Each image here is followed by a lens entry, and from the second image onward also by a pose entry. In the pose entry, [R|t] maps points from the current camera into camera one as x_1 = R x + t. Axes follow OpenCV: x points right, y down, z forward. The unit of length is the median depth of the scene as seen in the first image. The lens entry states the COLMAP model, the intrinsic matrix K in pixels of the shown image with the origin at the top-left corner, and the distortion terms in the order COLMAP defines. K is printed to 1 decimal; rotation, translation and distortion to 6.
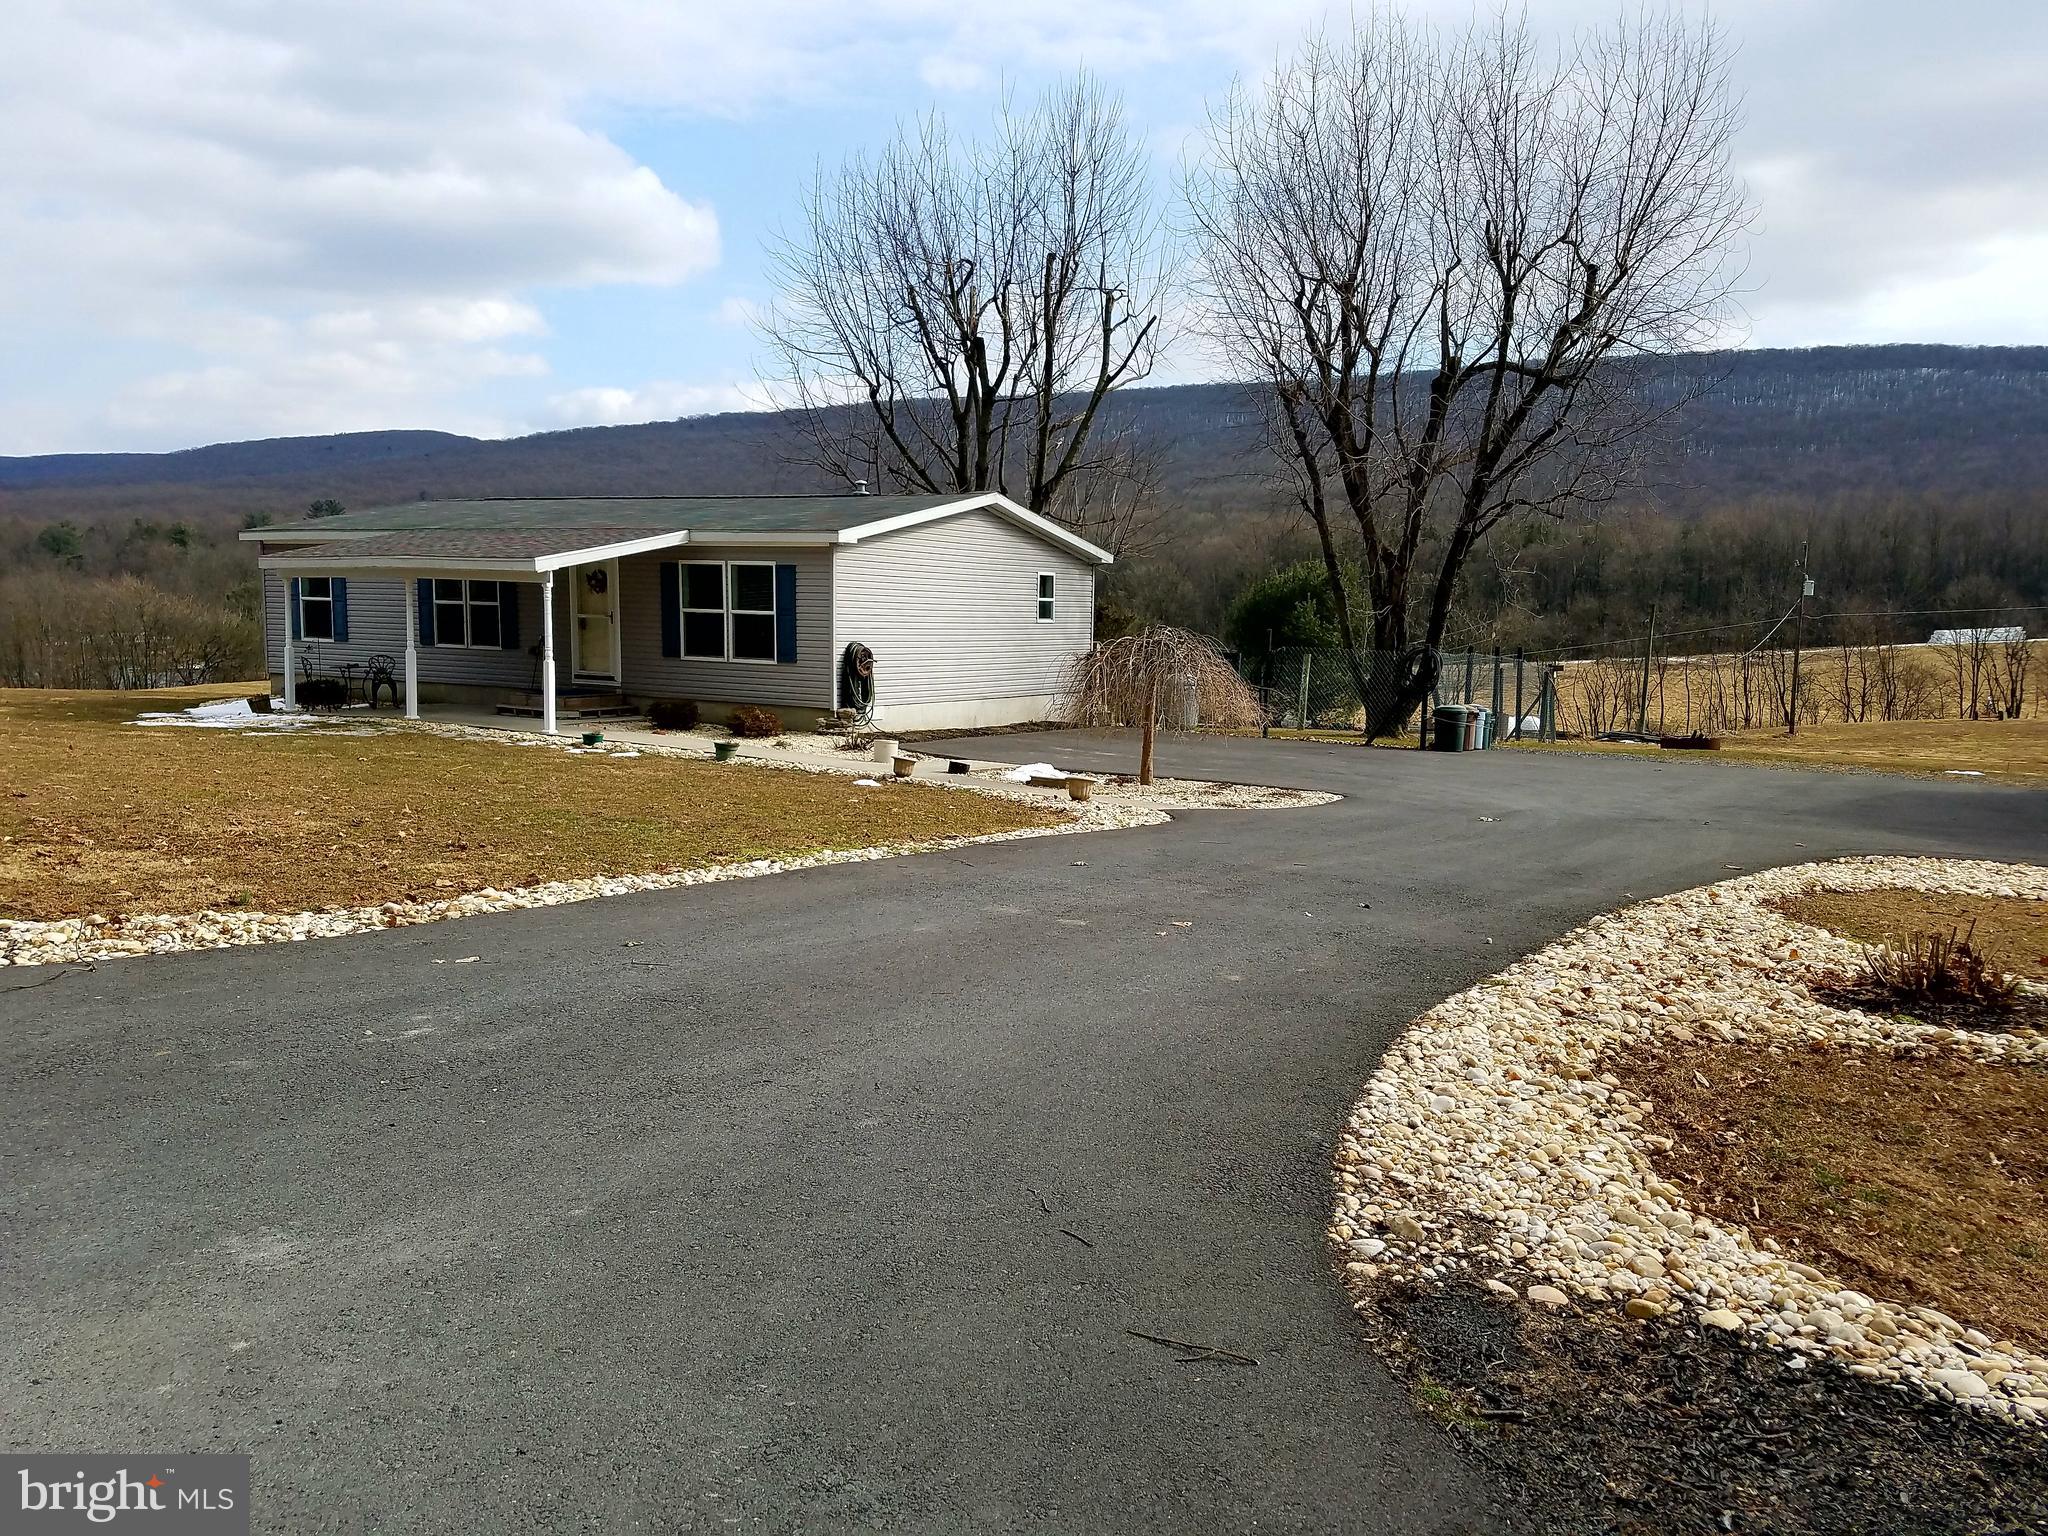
lens RADIAL K [[1539.6, 0, 1014.0], [0, 1539.6, 802.7], [0, 0, 1]] dist [0.218088, -0.358327]
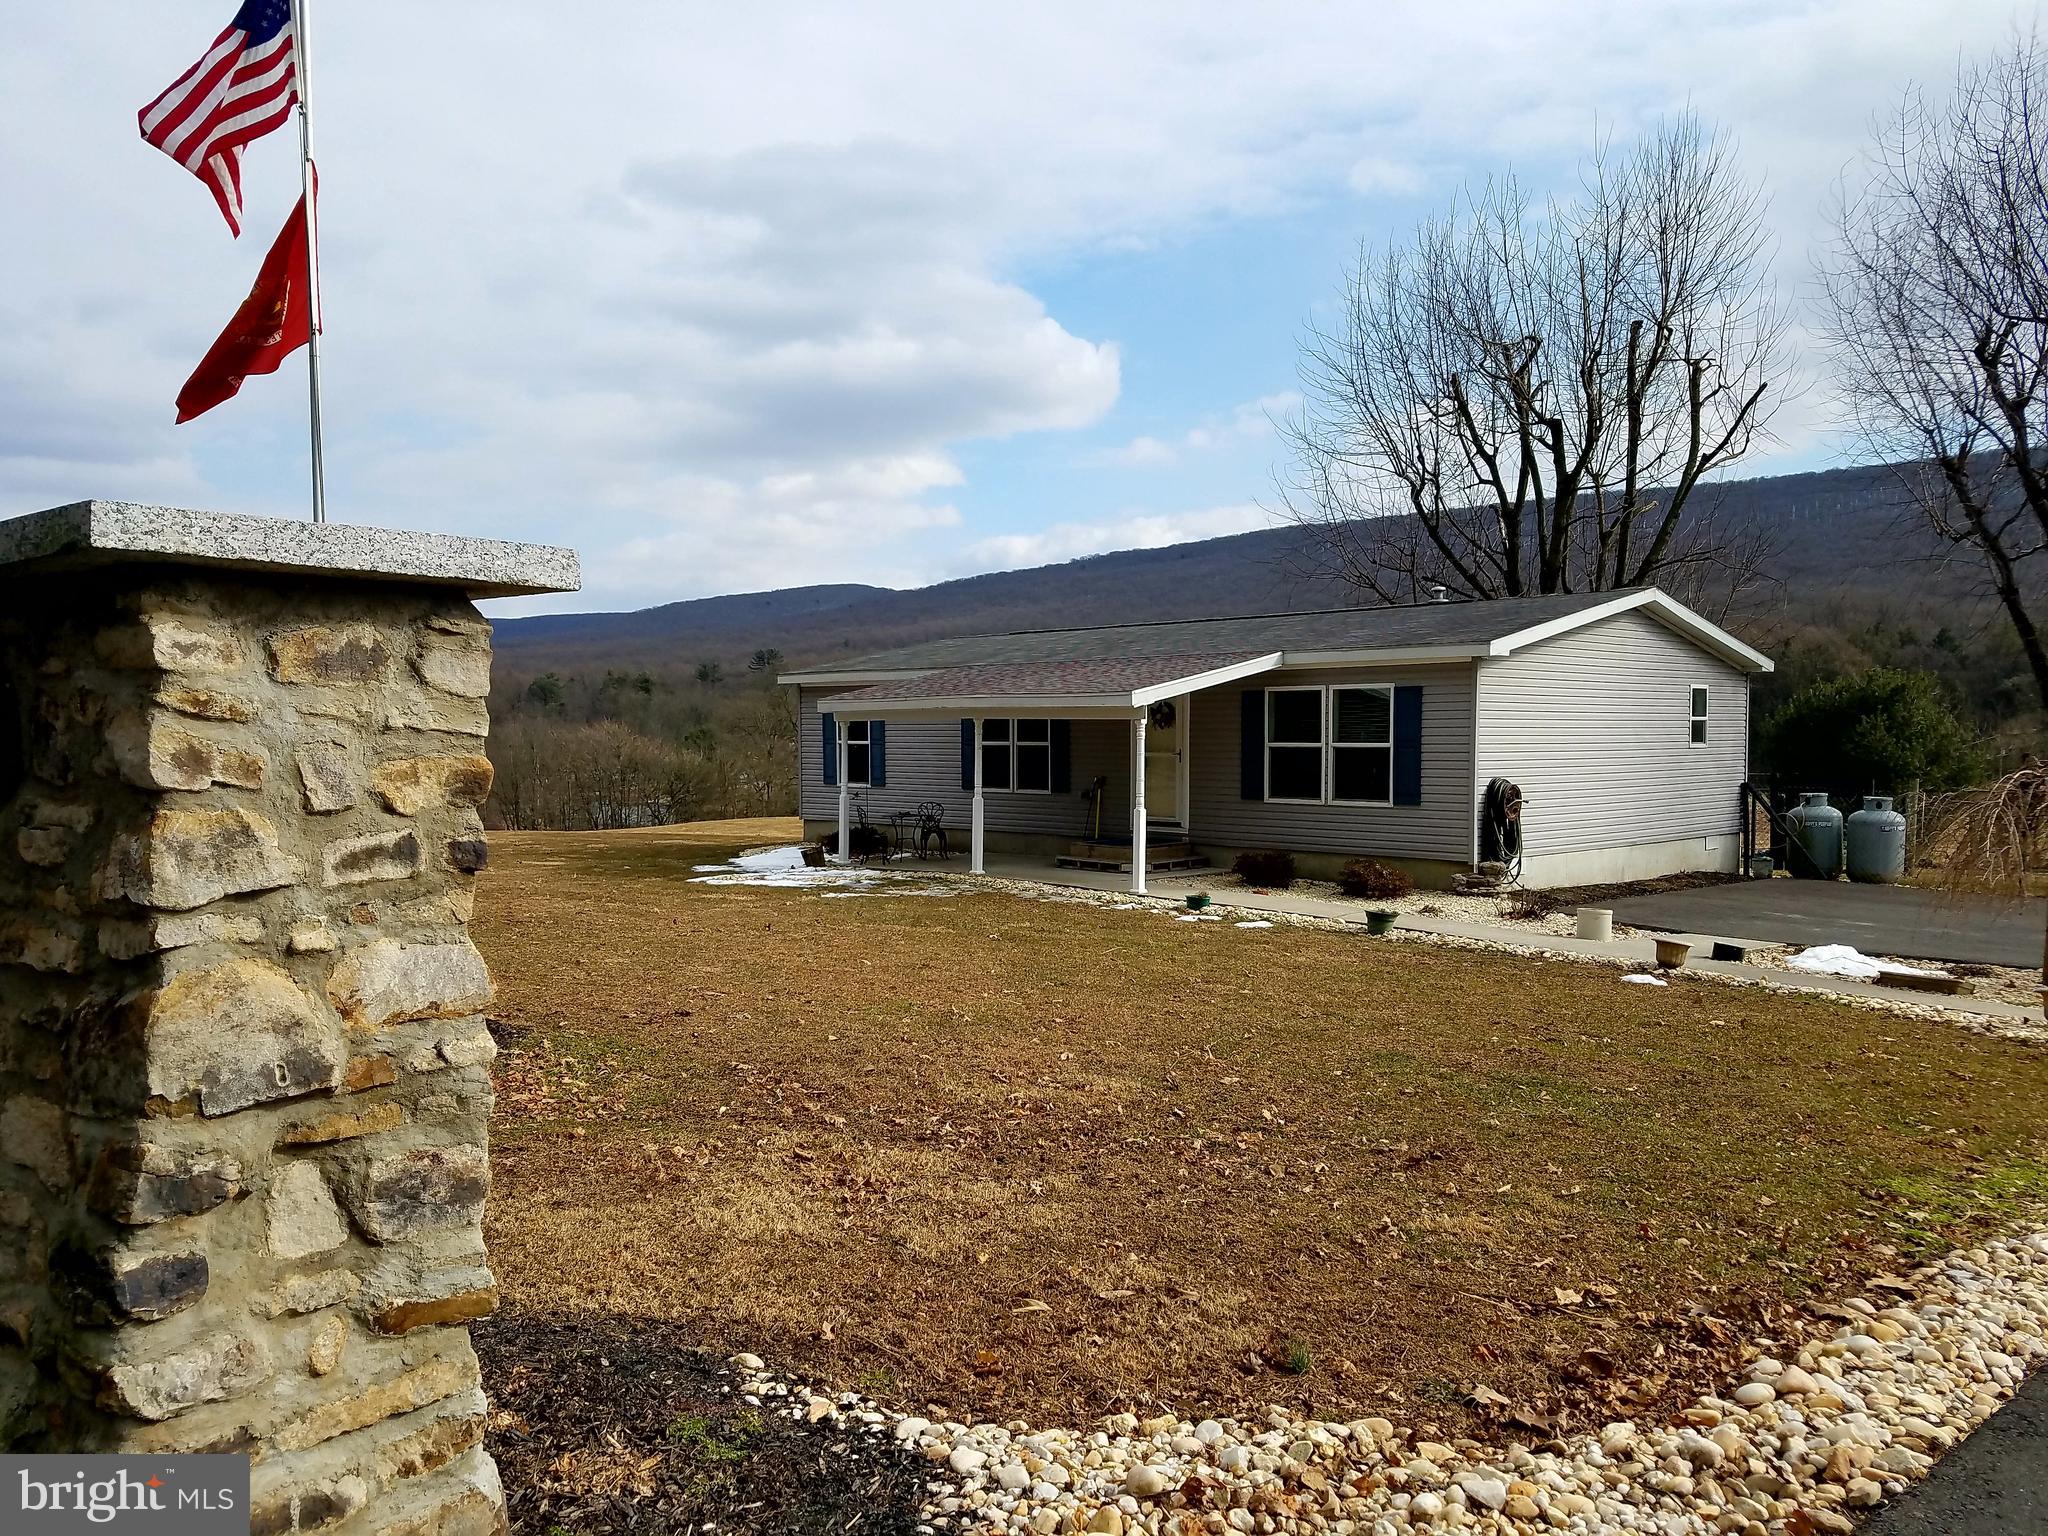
lens RADIAL K [[1545.0, 0, 1014.1], [0, 1545.0, 819.6], [0, 0, 1]] dist [0.184605, -0.273244]
pose [[0.969478, -0.005376, -0.245121, -0.145337], [-0.011702, 0.997606, -0.068164, -0.024325], [0.244900, 0.068952, 0.967093, 0.154447]]
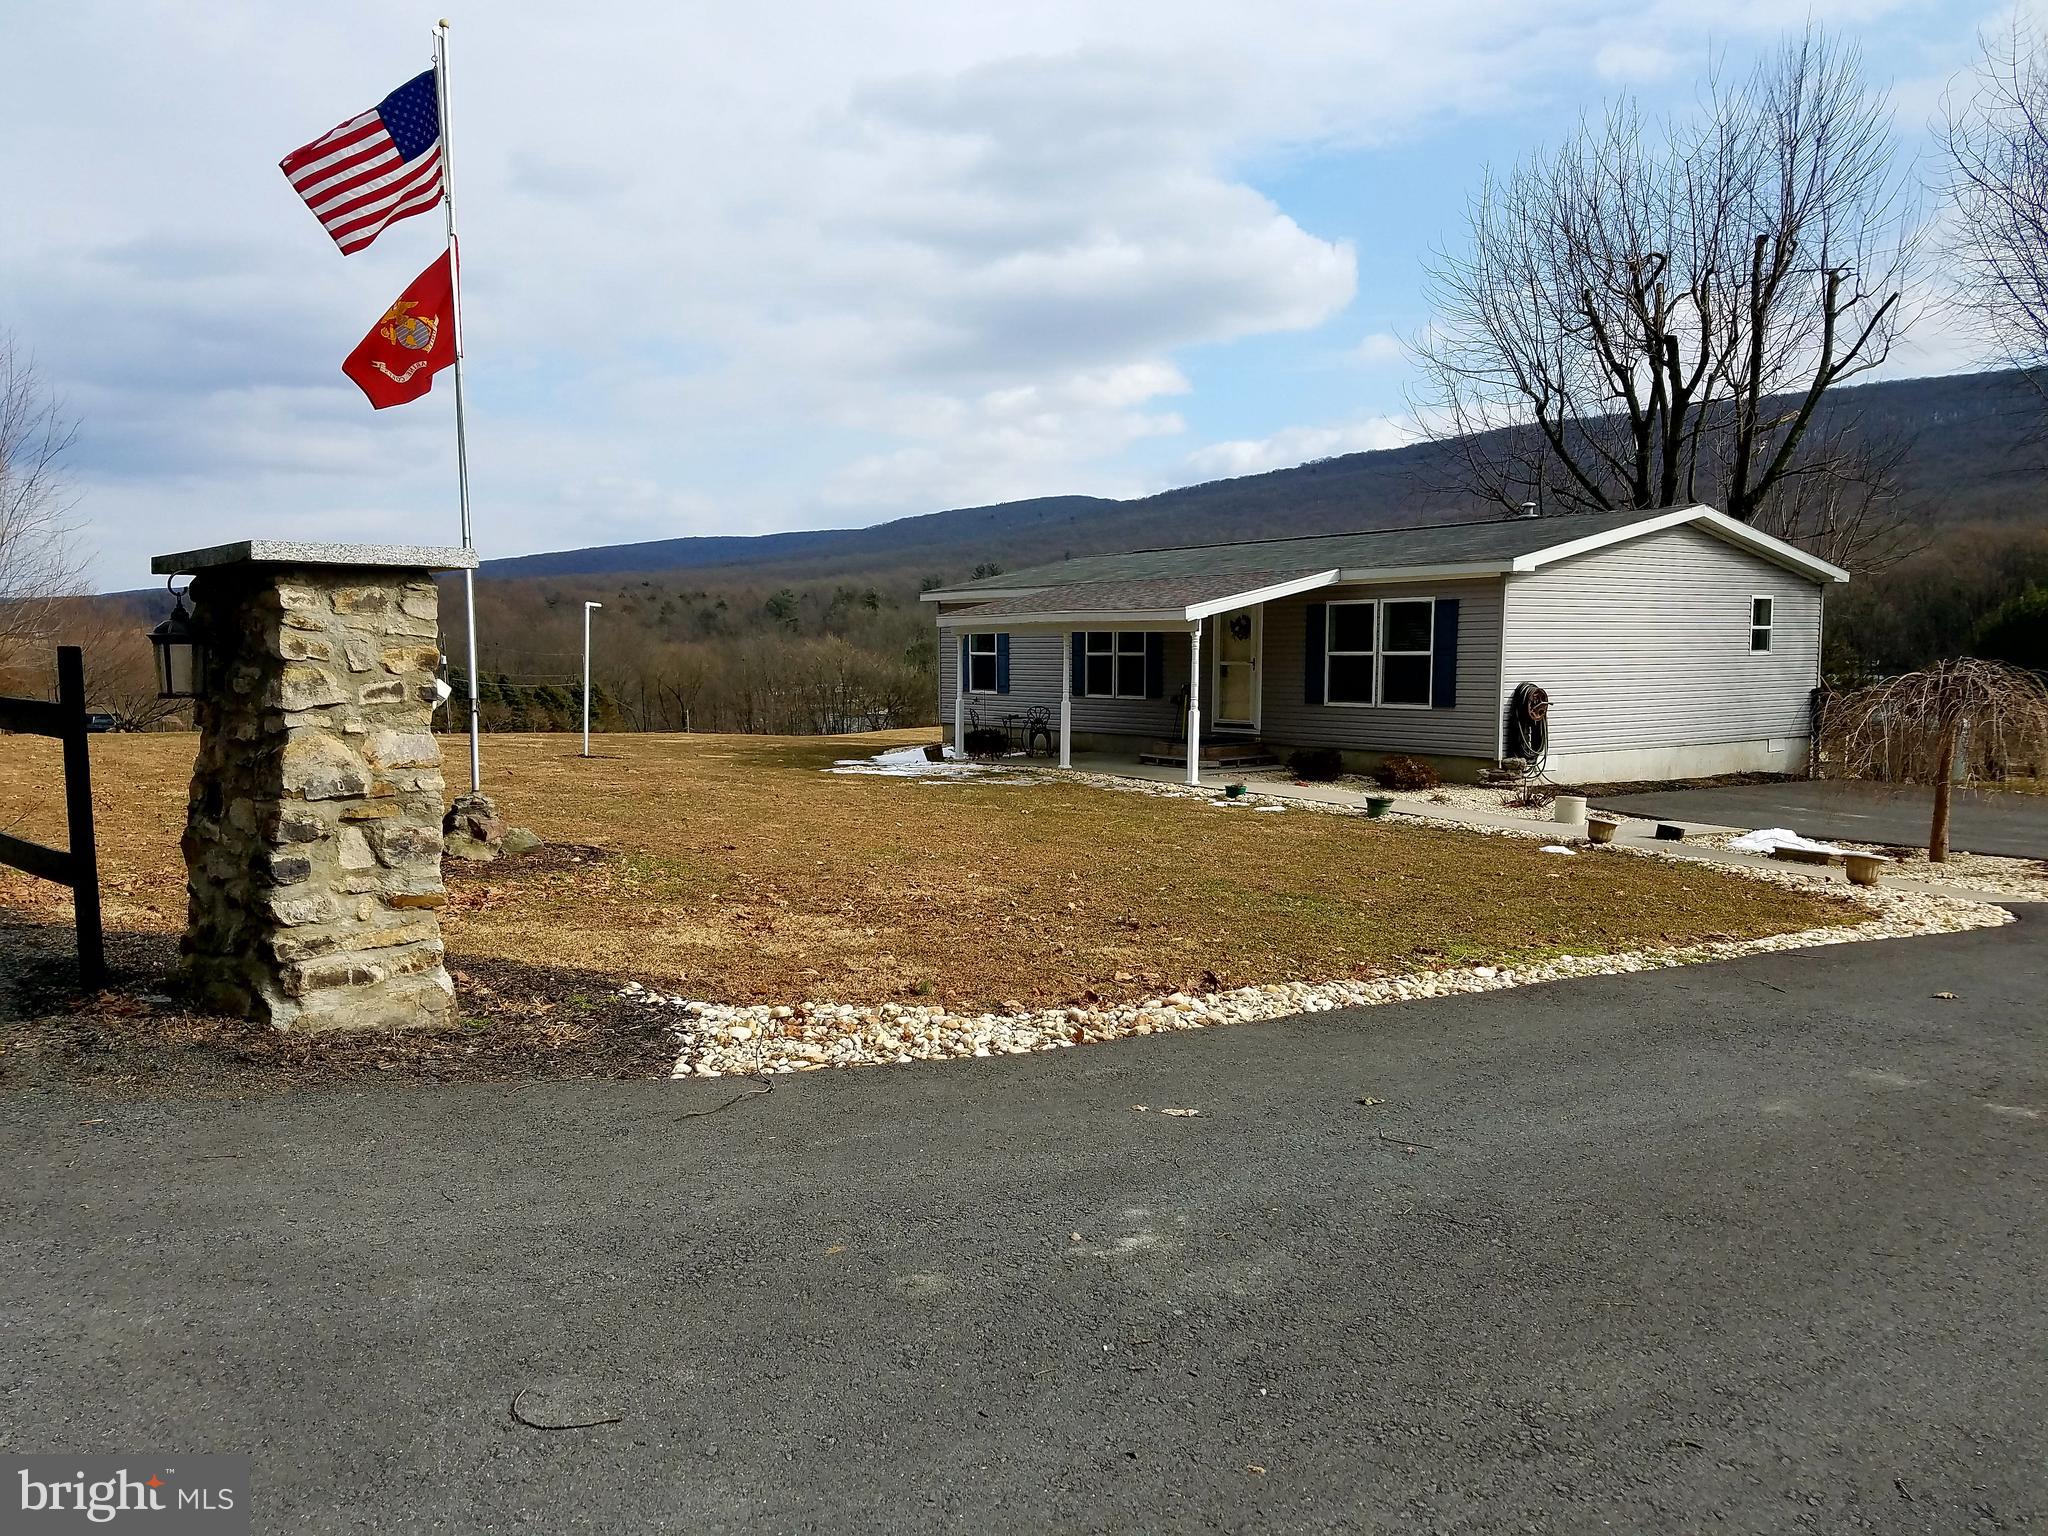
lens RADIAL K [[1539.6, 0, 1014.0], [0, 1539.6, 802.7], [0, 0, 1]] dist [0.218088, -0.358327]
pose [[0.925616, 0.017643, -0.378052, -0.032822], [-0.027379, 0.999417, -0.020393, -0.009410], [0.377472, 0.029226, 0.925560, 0.061801]]
